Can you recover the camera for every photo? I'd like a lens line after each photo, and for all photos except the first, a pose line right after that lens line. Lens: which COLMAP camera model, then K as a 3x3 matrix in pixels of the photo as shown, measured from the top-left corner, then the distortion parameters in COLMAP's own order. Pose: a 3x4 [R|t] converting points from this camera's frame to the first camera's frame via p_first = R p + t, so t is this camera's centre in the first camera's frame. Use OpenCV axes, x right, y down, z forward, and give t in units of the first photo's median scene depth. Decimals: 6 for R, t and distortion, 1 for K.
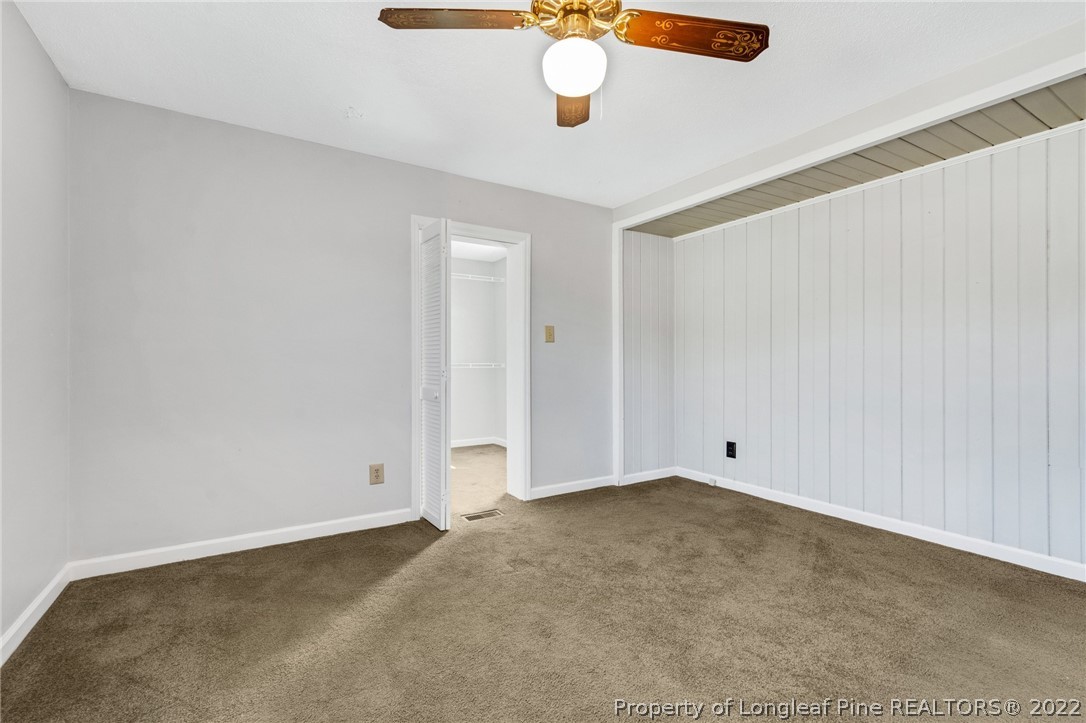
lens RADIAL K [[485.3, 0, 547.0], [0, 485.3, 359.3], [0, 0, 1]] dist [0.004640, 0.000211]
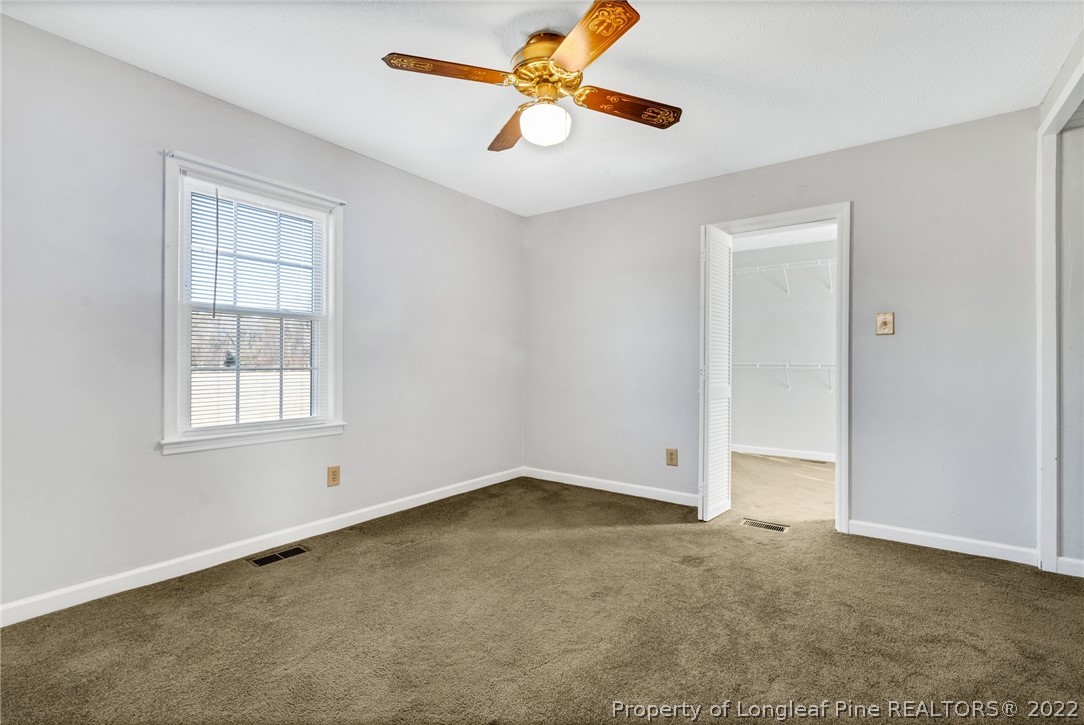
lens RADIAL K [[484.4, 0, 541.6], [0, 484.4, 363.3], [0, 0, 1]] dist [0.004640, 0.000211]
pose [[0.373328, 0.001352, -0.927698, 0.642880], [0.001169, 0.999997, 0.001928, 0.008308], [0.927699, -0.001805, 0.373326, 0.285511]]
